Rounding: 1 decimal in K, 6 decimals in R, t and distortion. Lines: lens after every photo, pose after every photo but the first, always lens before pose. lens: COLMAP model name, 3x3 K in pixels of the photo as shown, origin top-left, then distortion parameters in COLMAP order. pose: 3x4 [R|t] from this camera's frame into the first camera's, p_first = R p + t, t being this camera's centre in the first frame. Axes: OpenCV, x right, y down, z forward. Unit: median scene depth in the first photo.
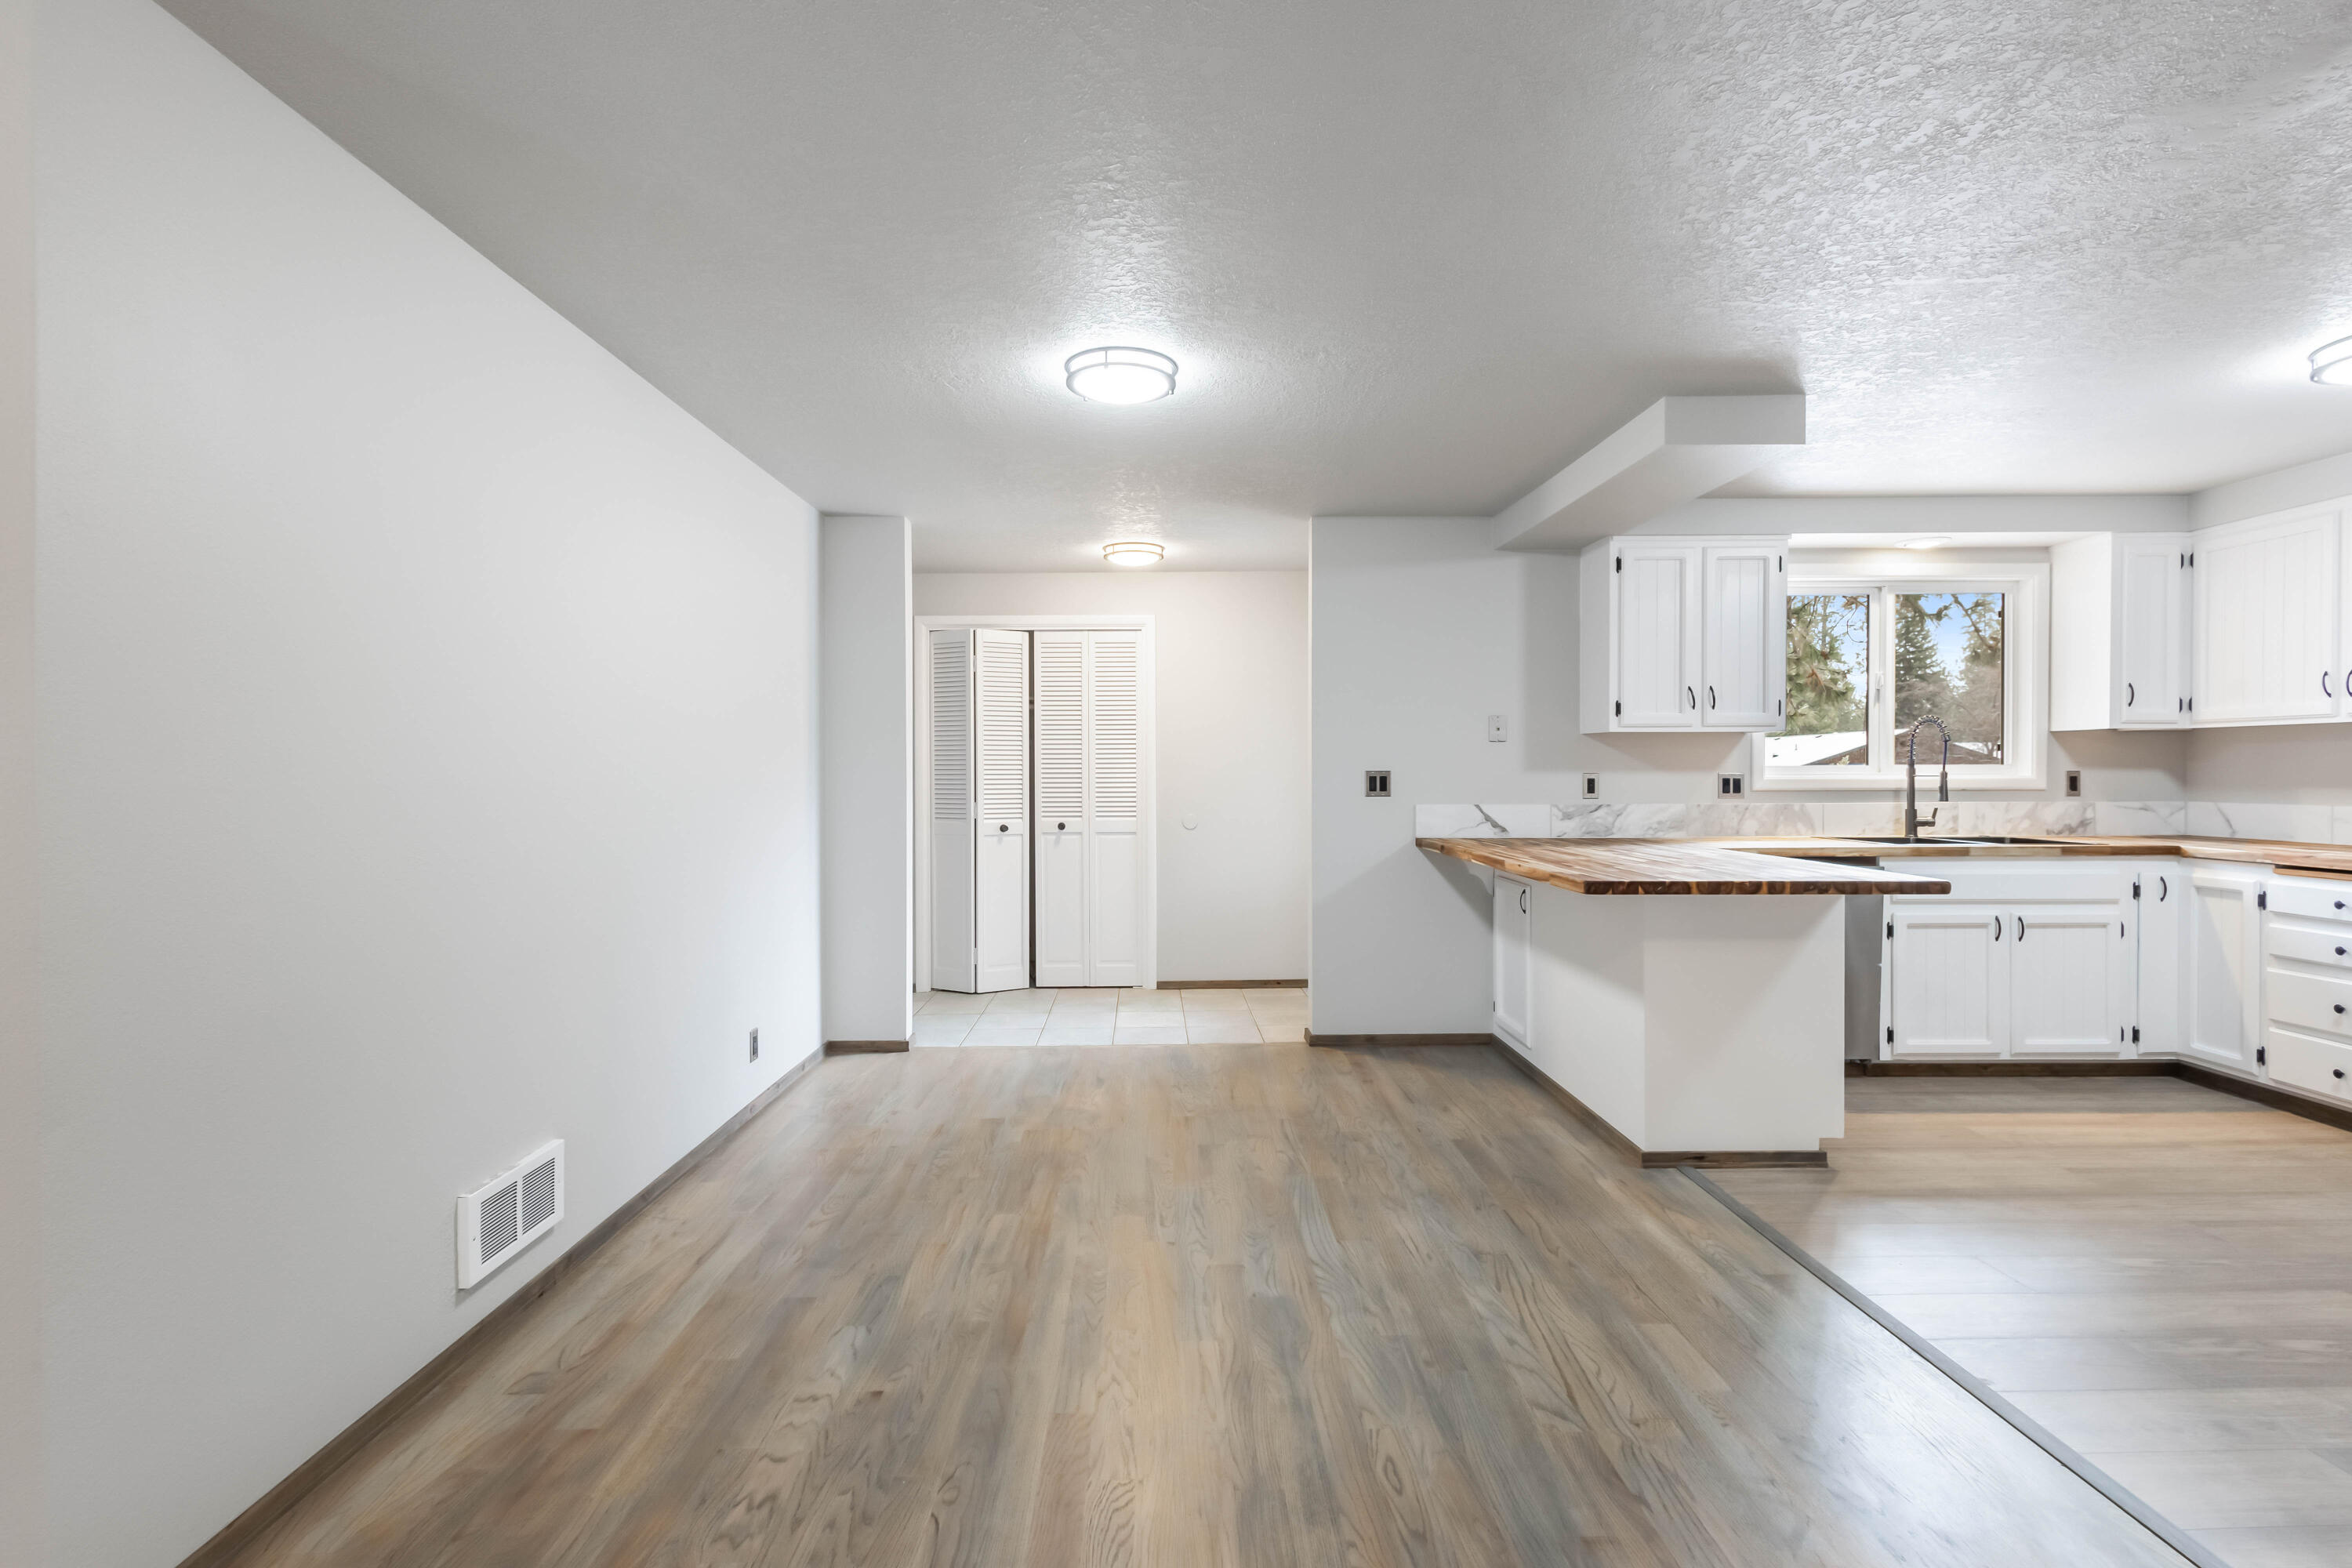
lens RADIAL K [[1091.8, 0, 1170.1], [0, 1091.8, 787.1], [0, 0, 1]] dist [0.016166, -0.005146]
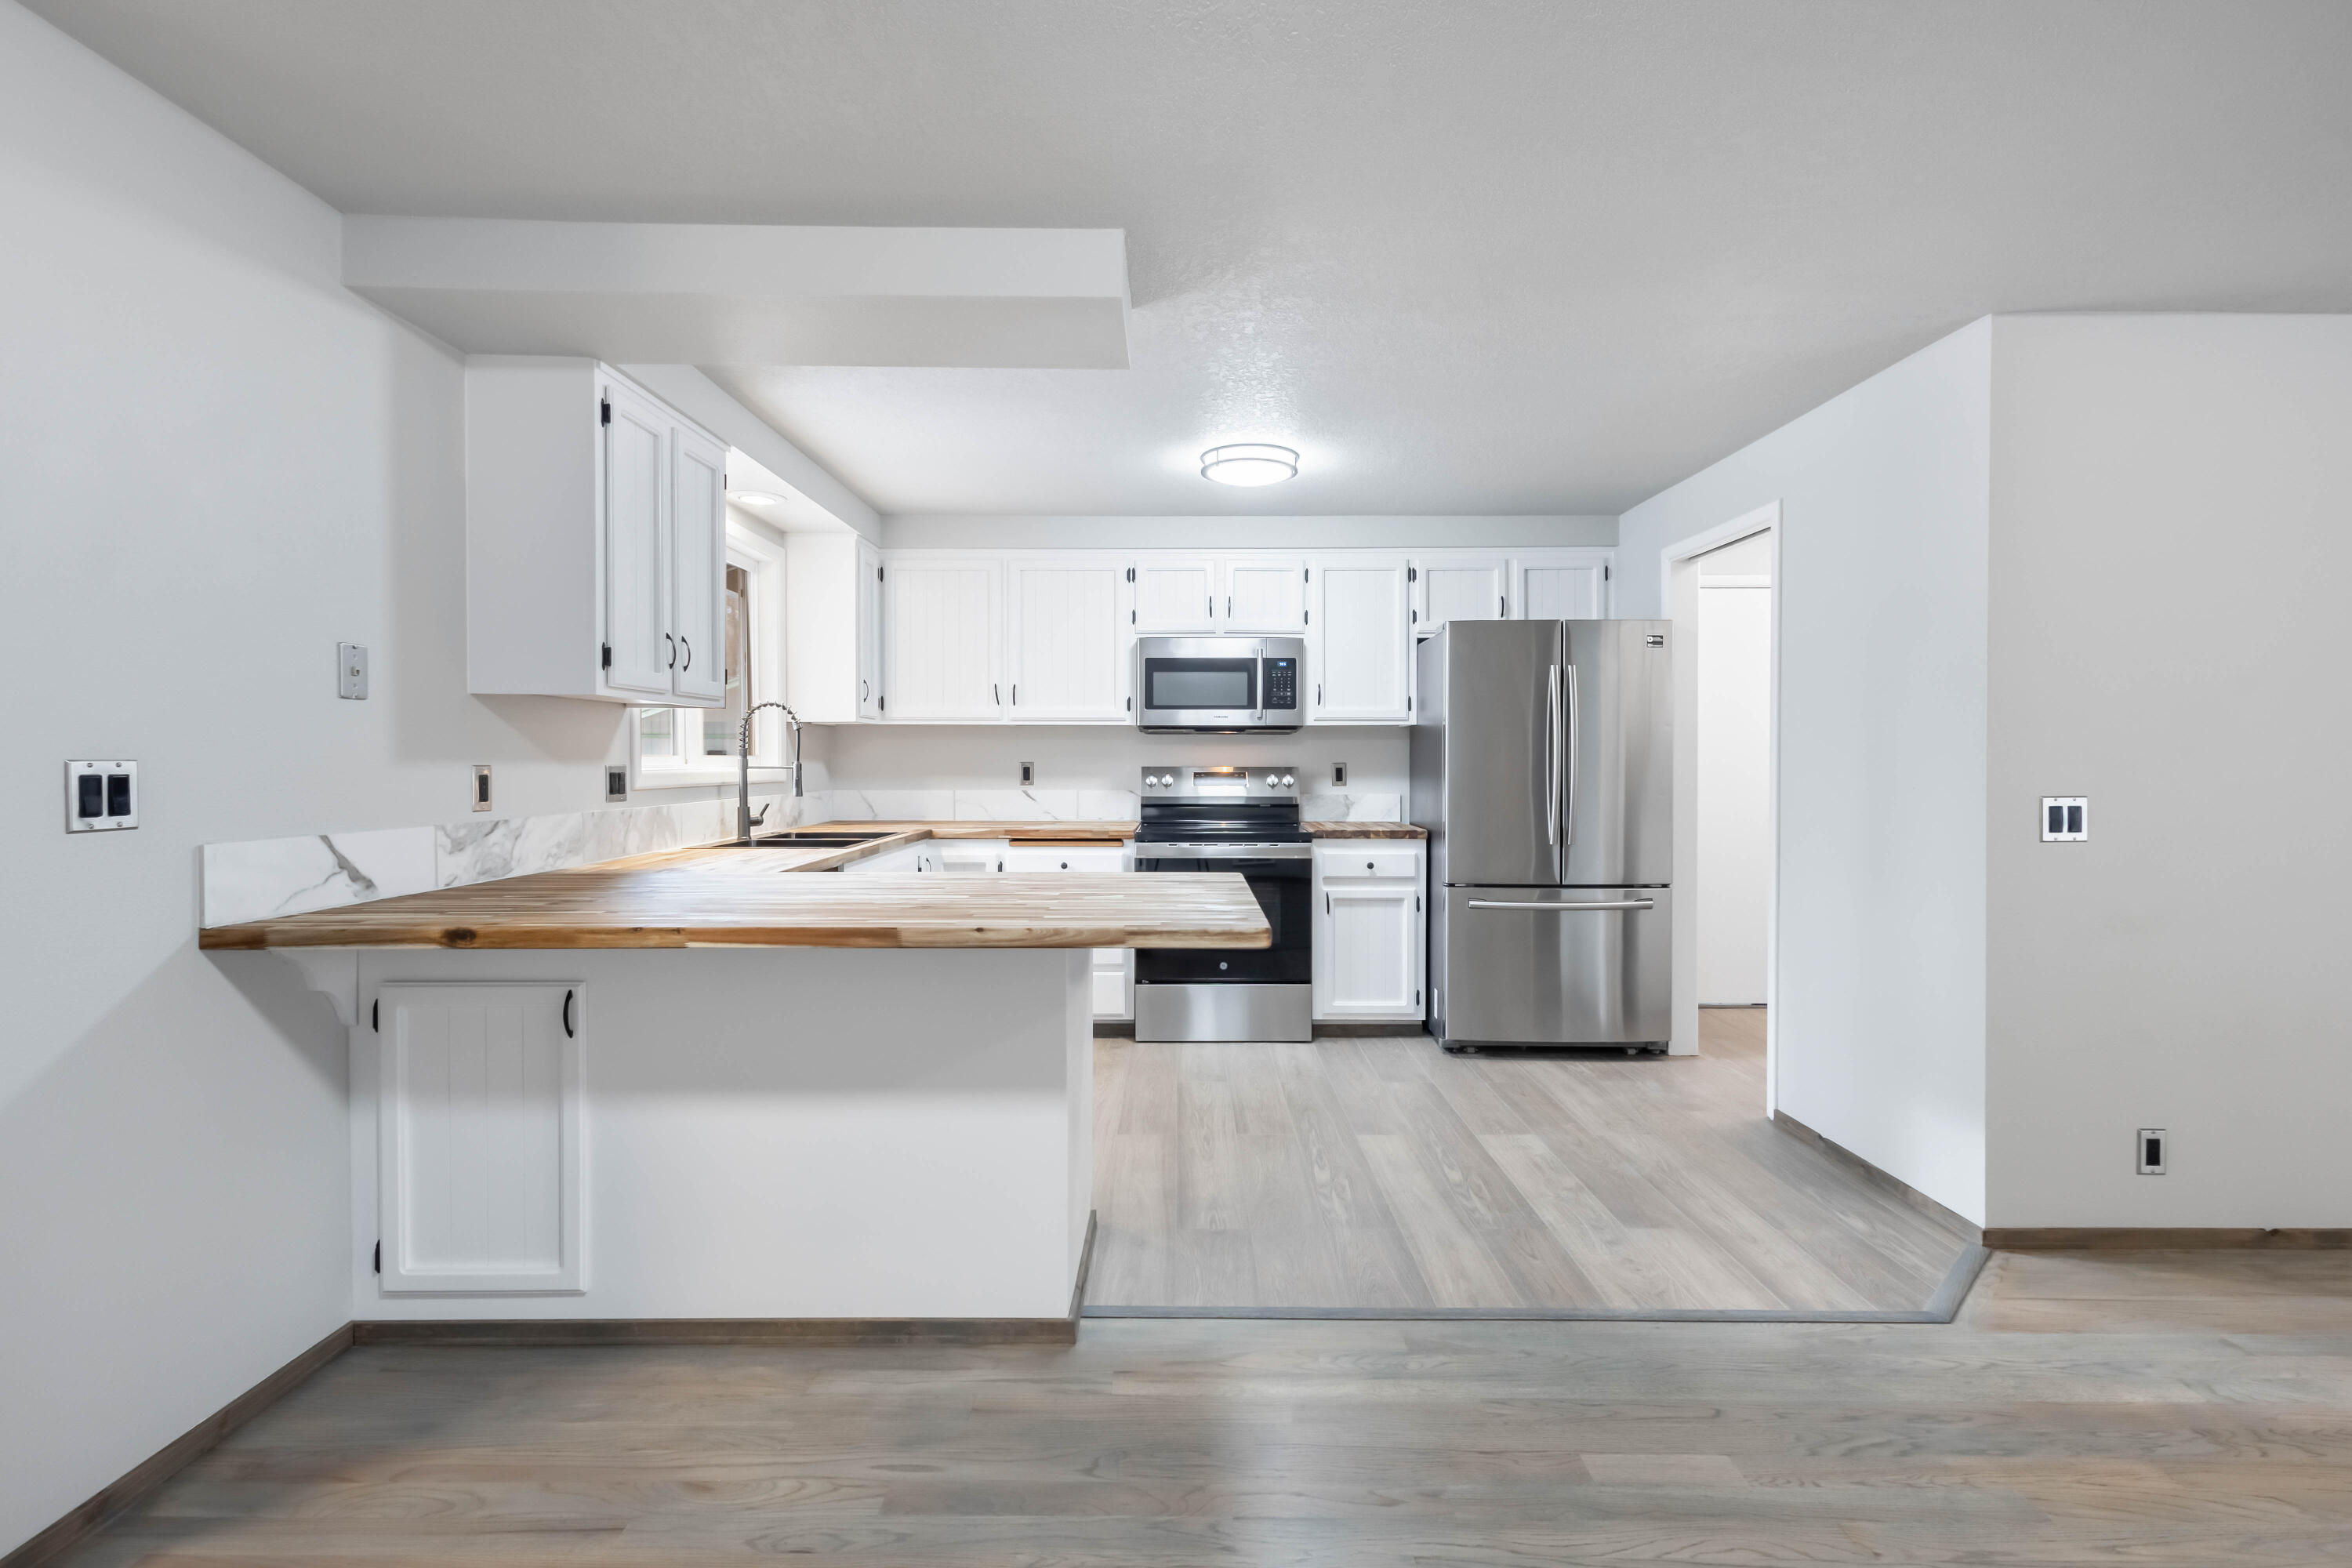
lens RADIAL K [[1091.8, 0, 1170.1], [0, 1091.8, 787.1], [0, 0, 1]] dist [0.016166, -0.005146]
pose [[0.013835, -0.022120, 0.999660, -0.211036], [0.013025, 0.999674, 0.021940, -0.011728], [-0.999819, 0.012717, 0.014119, 0.799526]]
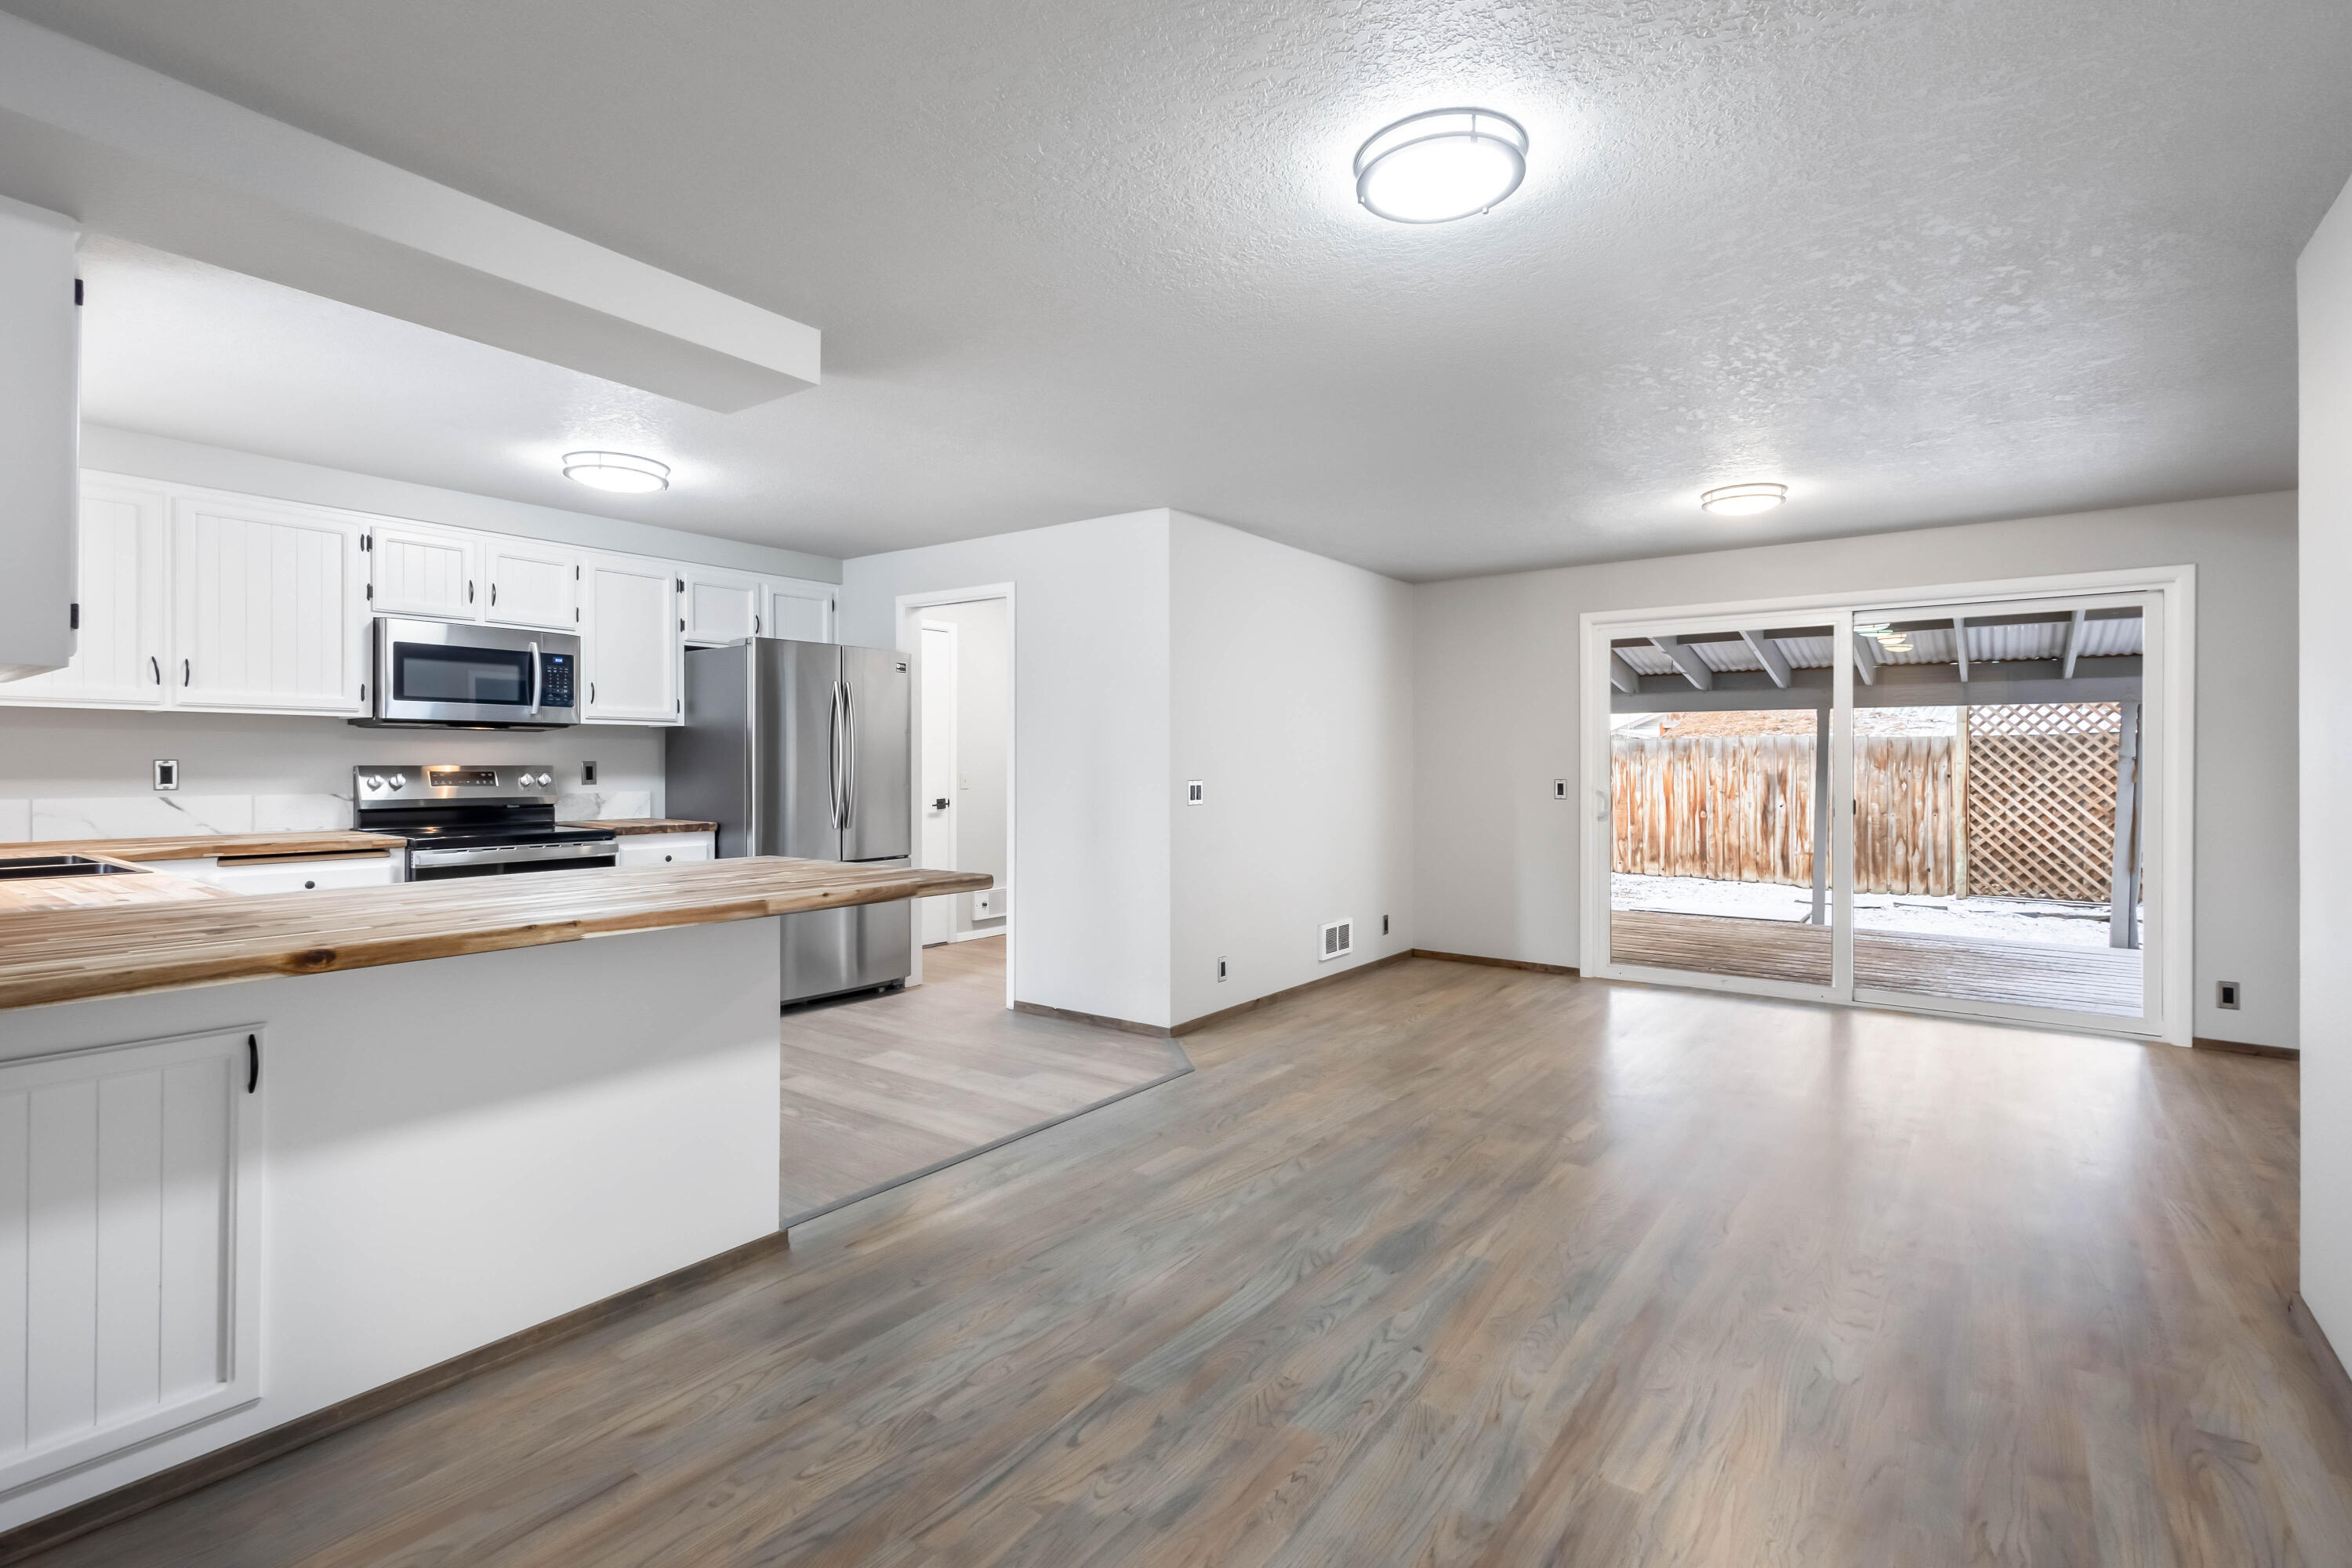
lens RADIAL K [[1091.8, 0, 1170.1], [0, 1091.8, 787.1], [0, 0, 1]] dist [0.016166, -0.005146]
pose [[-0.794491, -0.013446, 0.607126, -0.245560], [0.007524, 0.999460, 0.031982, -0.015944], [-0.607229, 0.029978, -0.793961, 1.264873]]
